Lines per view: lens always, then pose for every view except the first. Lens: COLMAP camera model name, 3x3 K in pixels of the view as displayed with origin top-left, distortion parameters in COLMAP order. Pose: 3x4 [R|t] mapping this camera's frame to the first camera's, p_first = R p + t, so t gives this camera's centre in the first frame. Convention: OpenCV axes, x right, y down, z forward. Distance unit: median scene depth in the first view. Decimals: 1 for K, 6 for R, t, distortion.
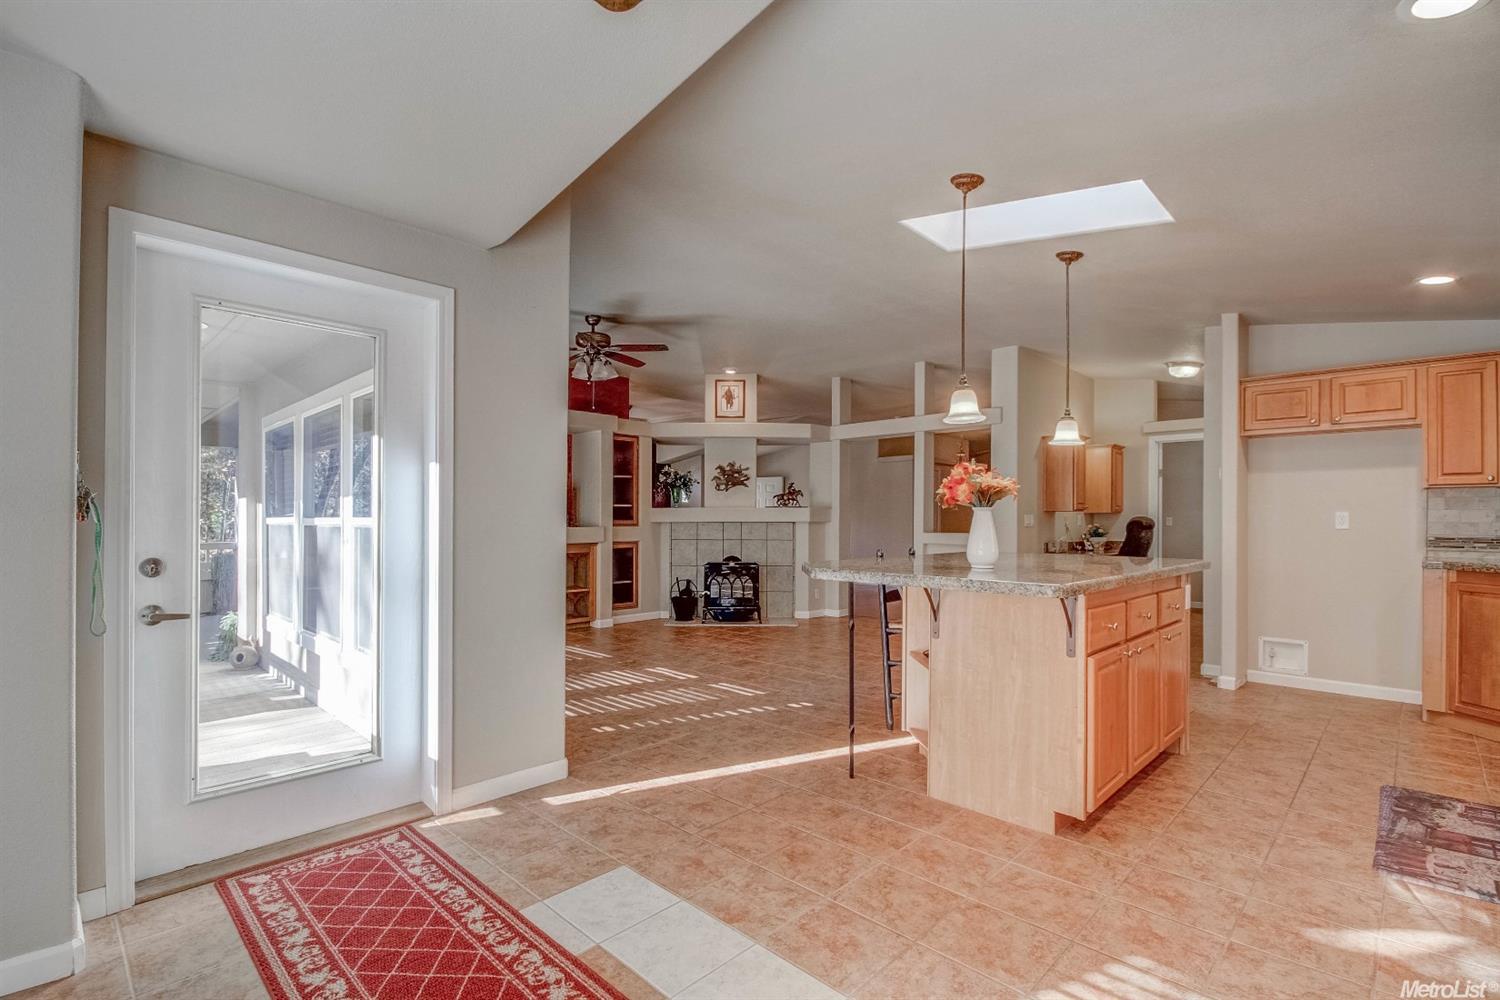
lens RADIAL K [[696.8, 0, 744.4], [0, 696.8, 513.9], [0, 0, 1]] dist [-0.000755, -0.003506]
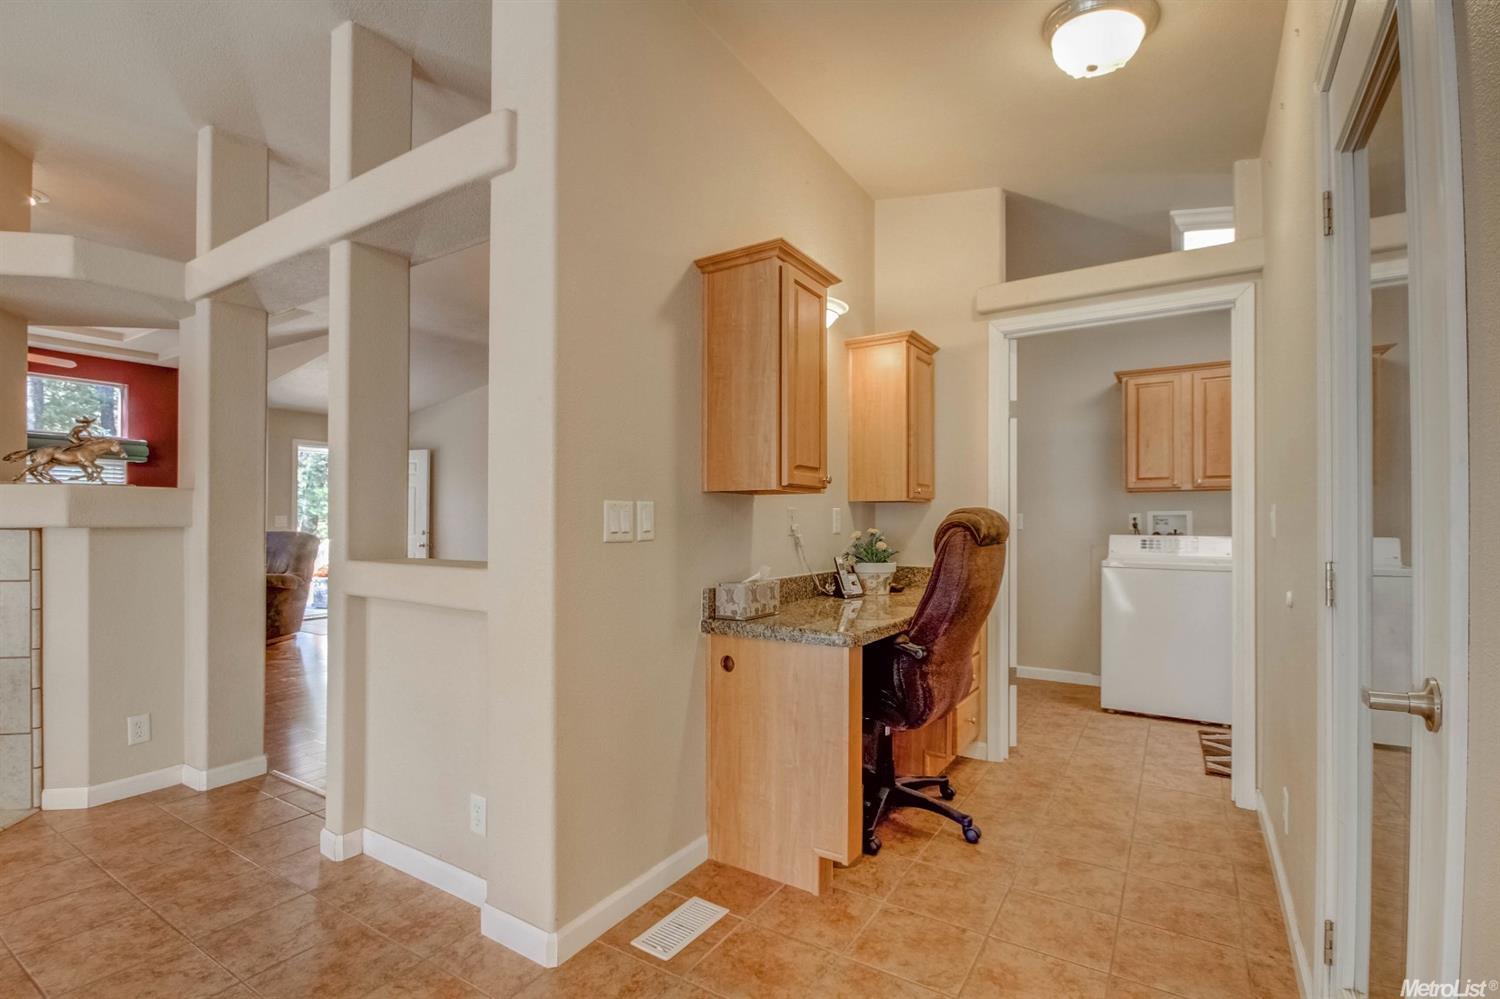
lens RADIAL K [[696.8, 0, 739.1], [0, 696.8, 516.2], [0, 0, 1]] dist [-0.000755, -0.003506]
pose [[0.978211, -0.002604, 0.207598, 0.344975], [0.001591, 0.999986, 0.005050, 0.005185], [-0.207608, -0.004610, 0.978201, 0.618008]]
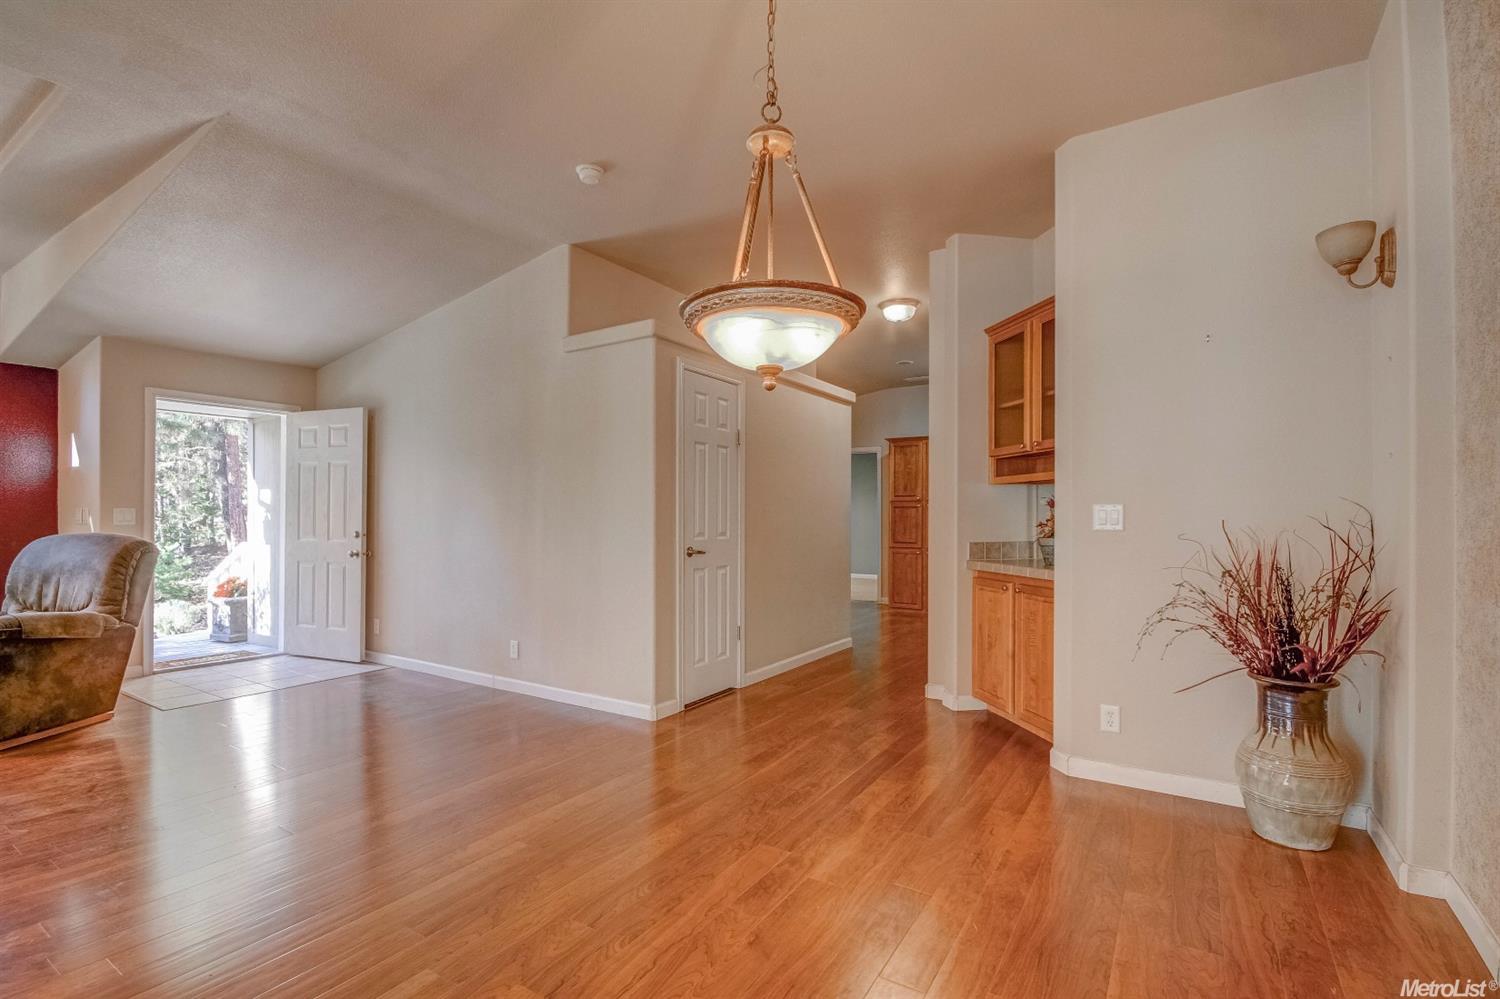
lens RADIAL K [[696.8, 0, 739.2], [0, 696.8, 519.9], [0, 0, 1]] dist [-0.000755, -0.003506]
pose [[0.980771, 0.000292, 0.195160, 0.332903], [-0.002109, 0.999956, 0.009104, 0.012265], [-0.195149, -0.009341, 0.980729, 1.010593]]
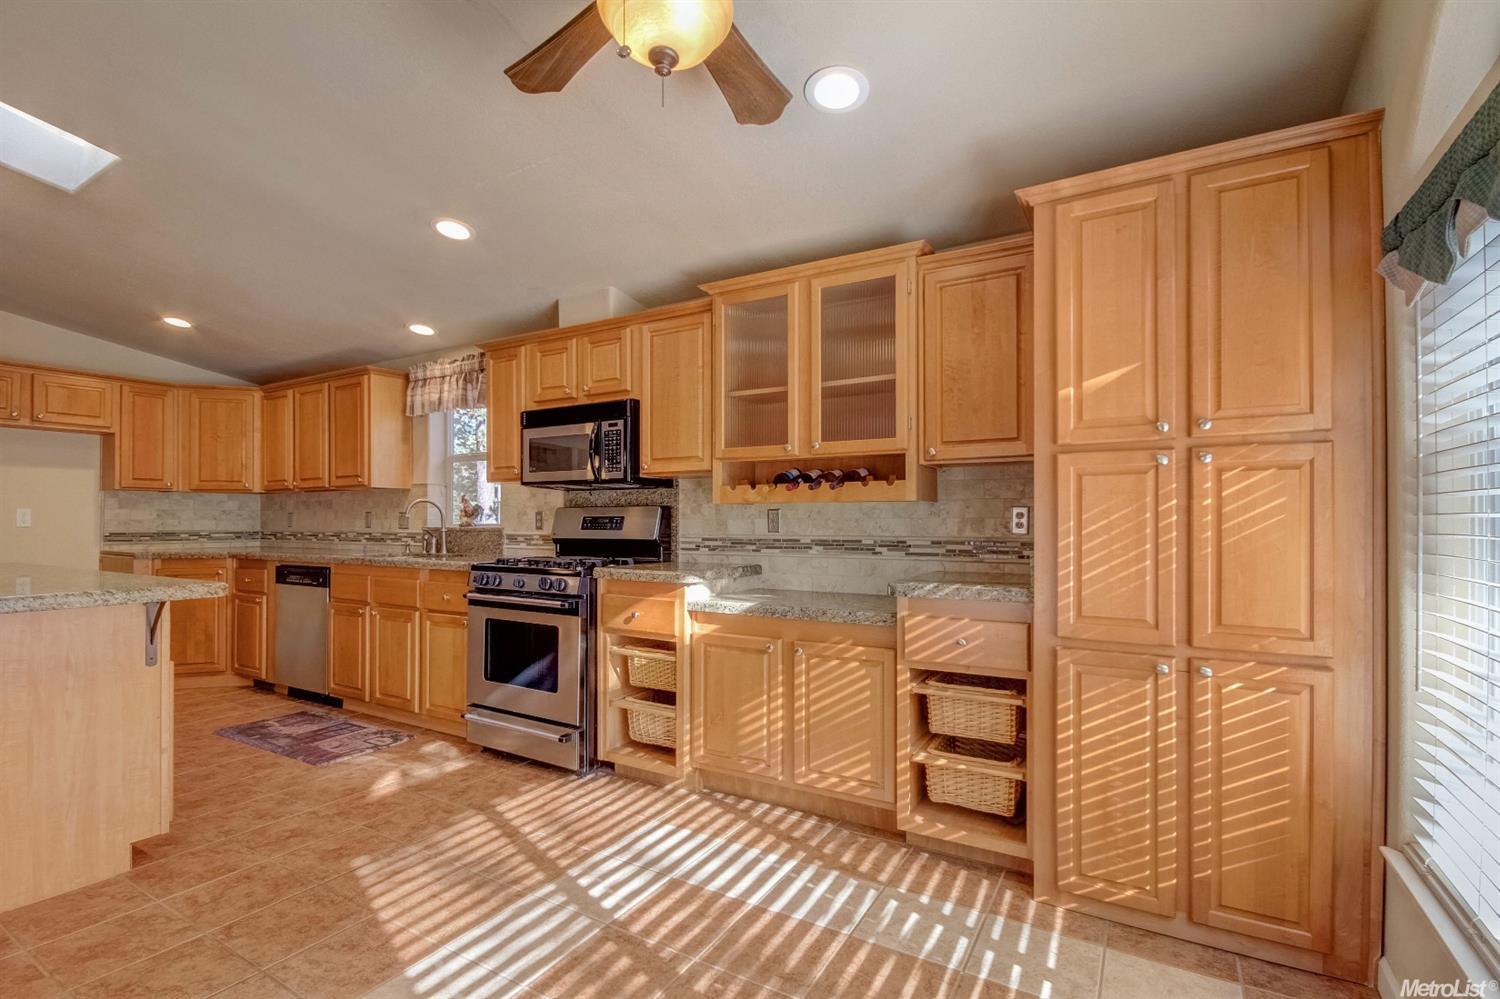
lens RADIAL K [[696.8, 0, 746.4], [0, 696.8, 509.2], [0, 0, 1]] dist [-0.000755, -0.003506]
pose [[-0.242265, 0.012130, 0.970134, -0.198411], [-0.009971, 0.999838, -0.014991, 0.000711], [-0.970159, -0.013305, -0.242104, 0.144604]]
